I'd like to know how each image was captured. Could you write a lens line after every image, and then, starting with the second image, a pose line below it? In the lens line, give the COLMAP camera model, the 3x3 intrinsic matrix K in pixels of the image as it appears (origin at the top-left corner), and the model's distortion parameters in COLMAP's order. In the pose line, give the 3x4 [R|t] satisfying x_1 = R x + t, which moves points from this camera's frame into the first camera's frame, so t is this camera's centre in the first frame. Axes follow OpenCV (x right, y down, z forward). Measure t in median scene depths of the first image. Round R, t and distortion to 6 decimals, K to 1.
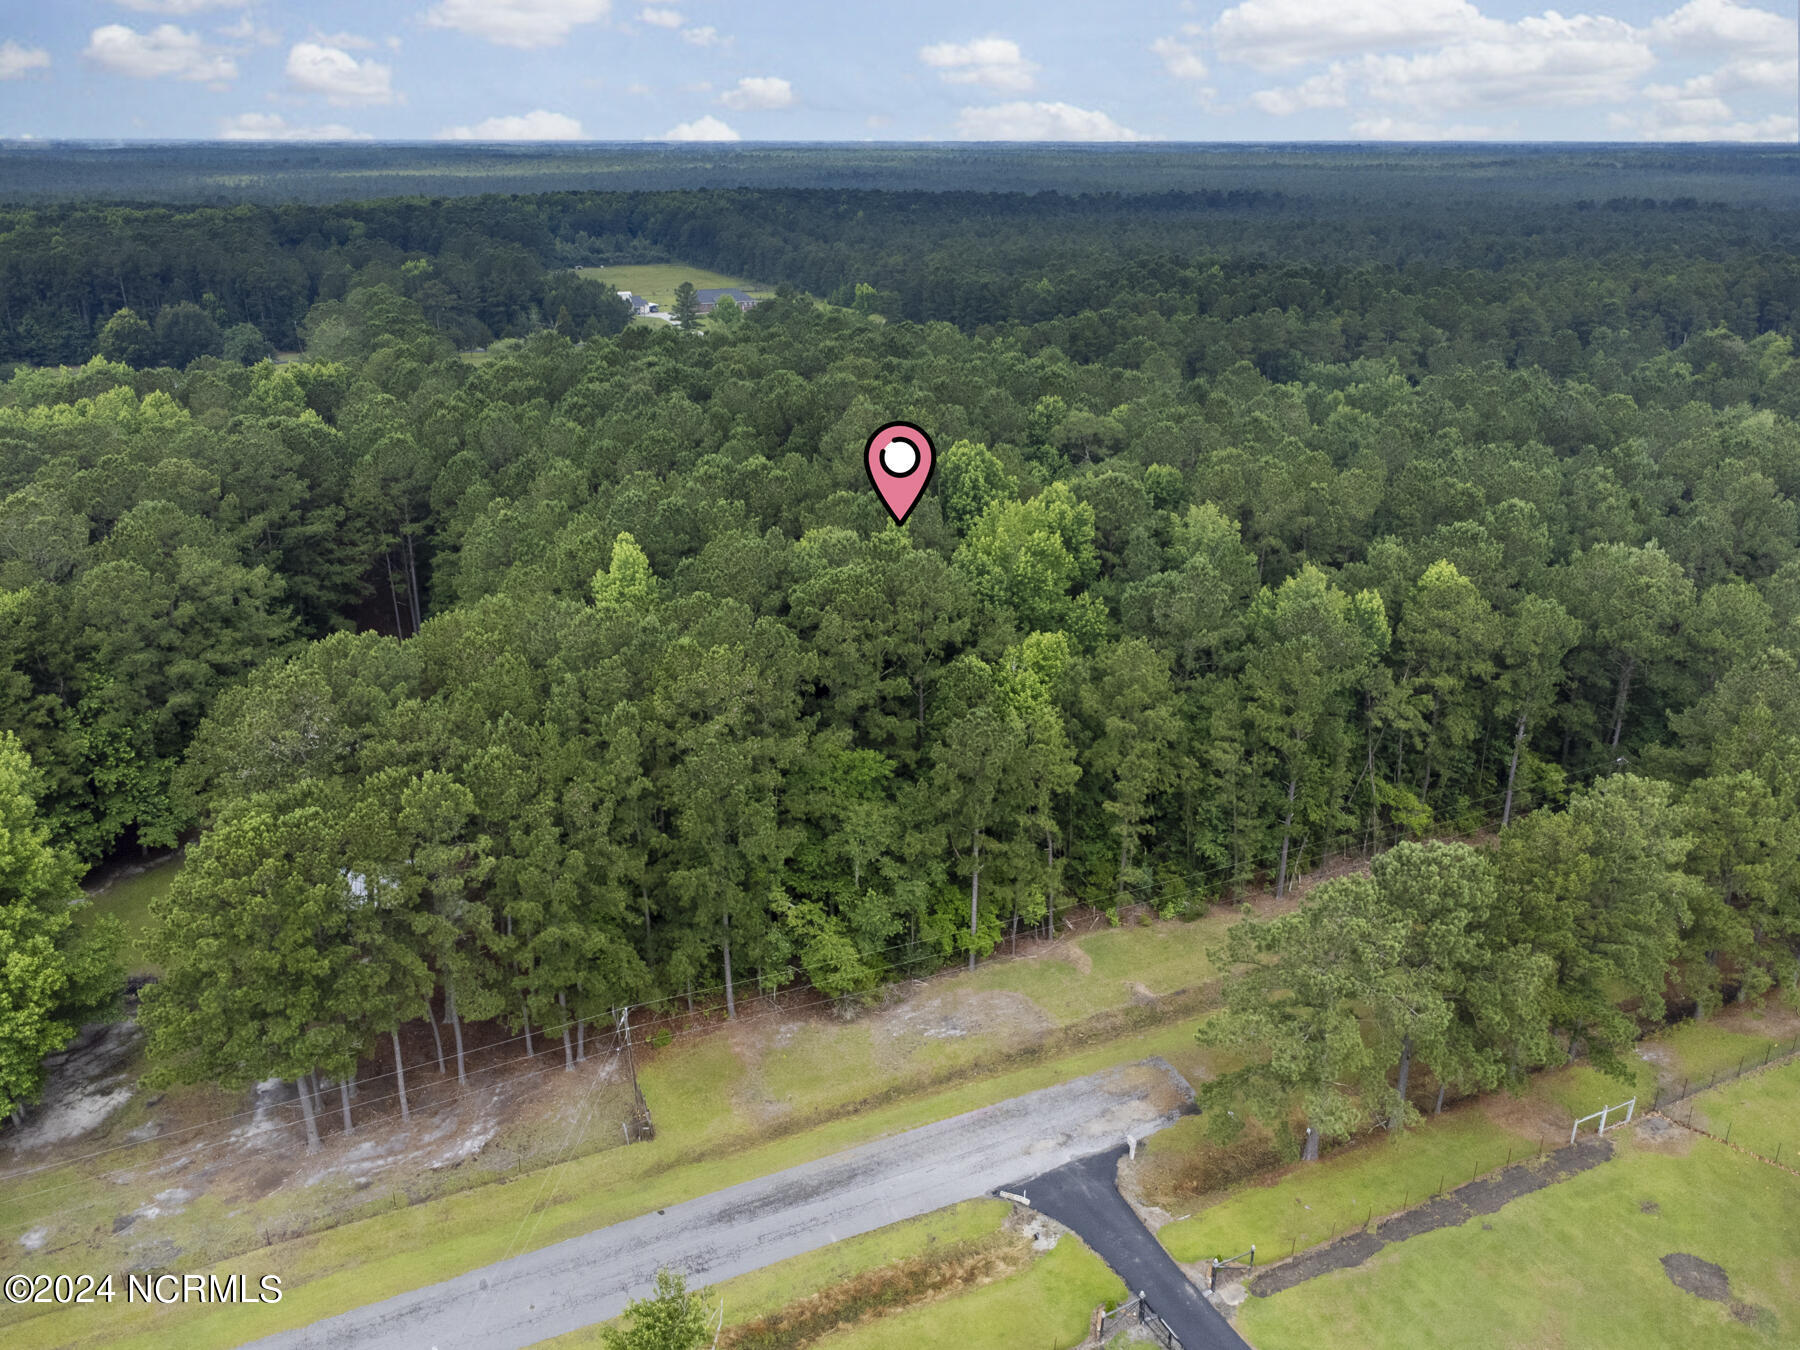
lens RADIAL K [[1345.9, 0, 898.8], [0, 1345.9, 654.3], [0, 0, 1]] dist [0.004791, 0.003602]
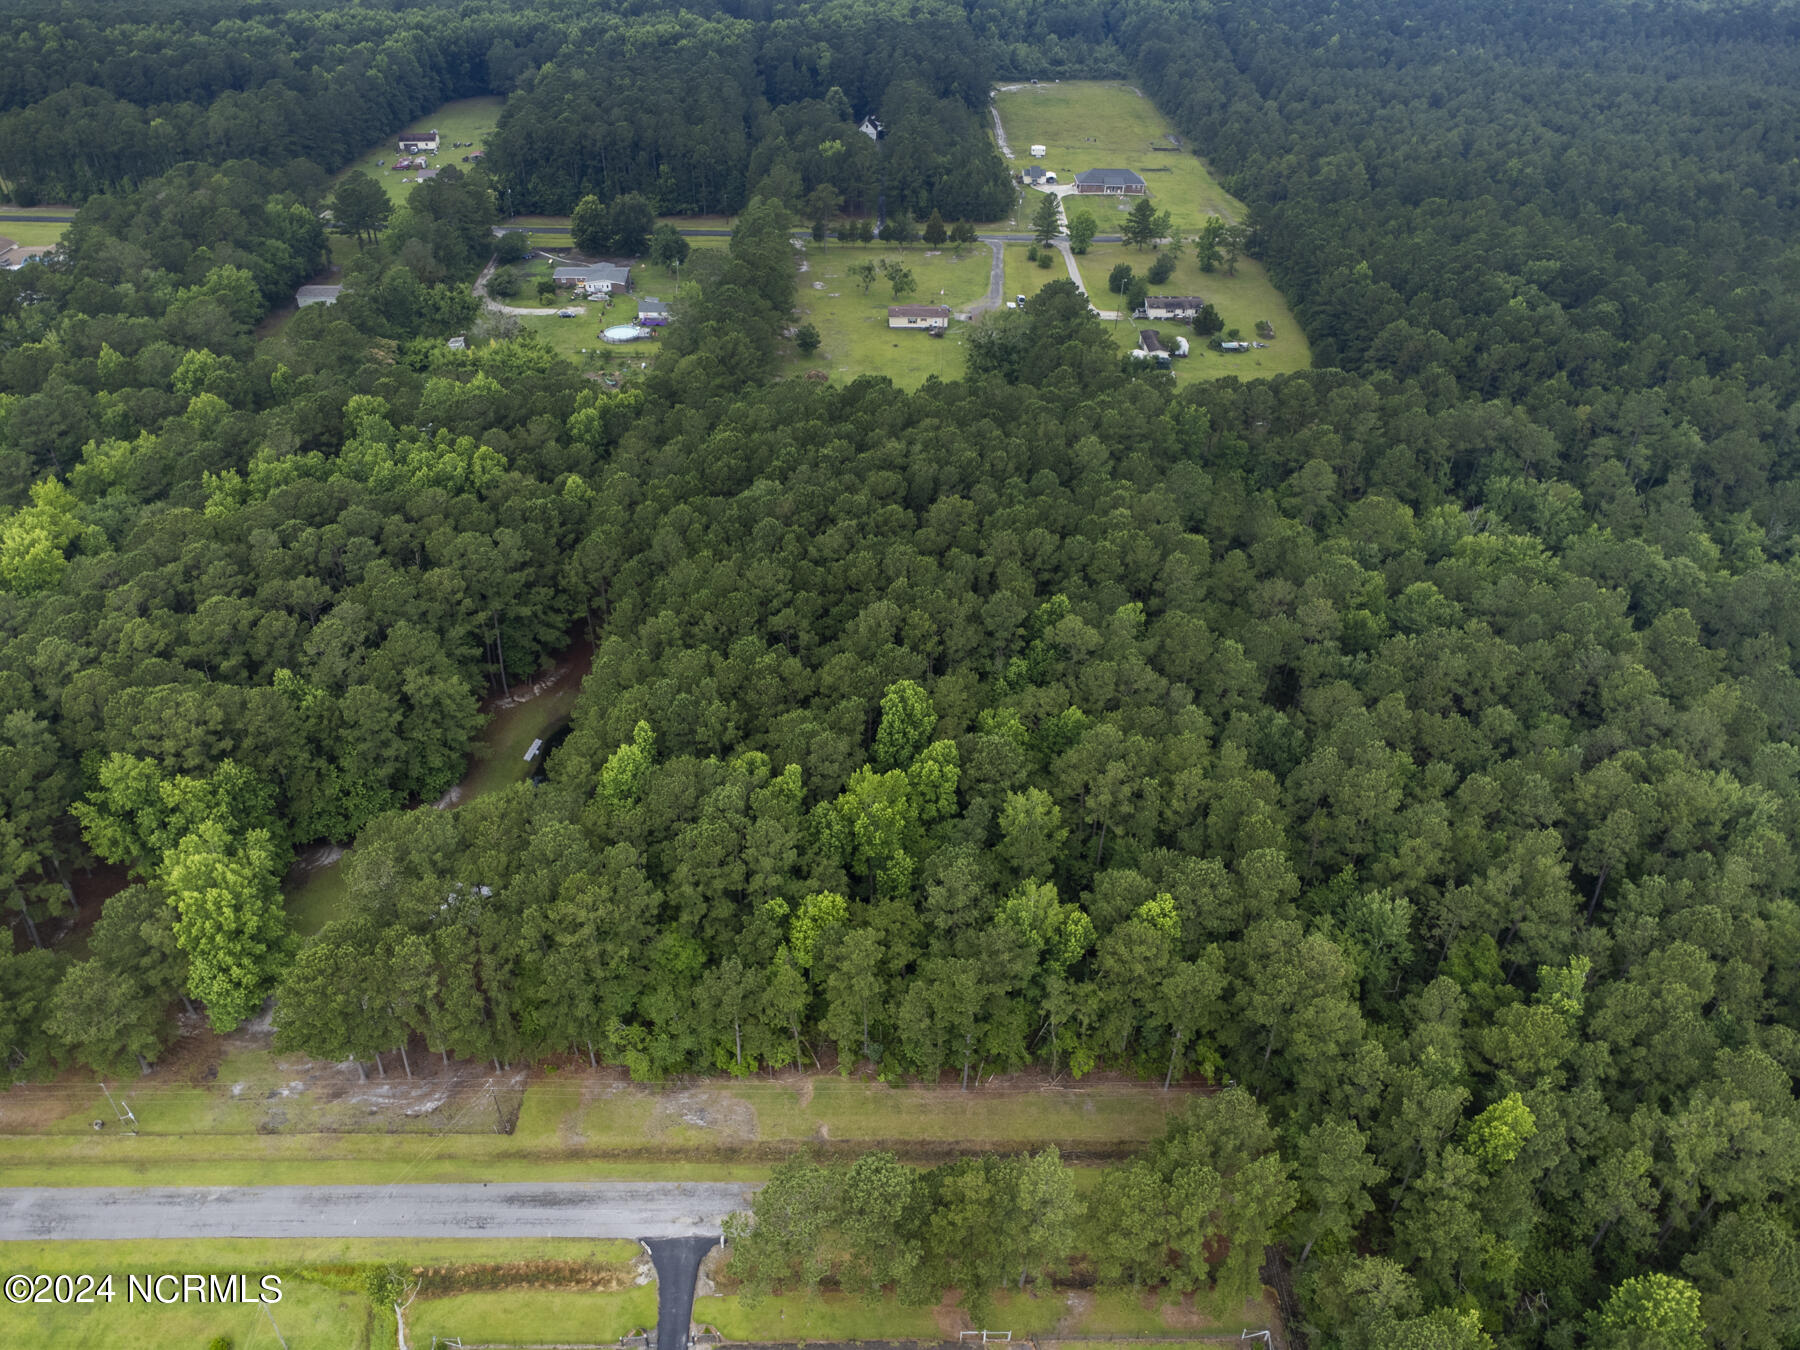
lens RADIAL K [[1271.7, 0, 900.0], [0, 1271.7, 675.0], [0, 0, 1]] dist [0.000975, -0.000198]
pose [[0.917144, 0.251099, -0.309508, 0.544161], [-0.165702, 0.946511, 0.276875, -0.641142], [0.362476, -0.202649, 0.909695, -0.220758]]
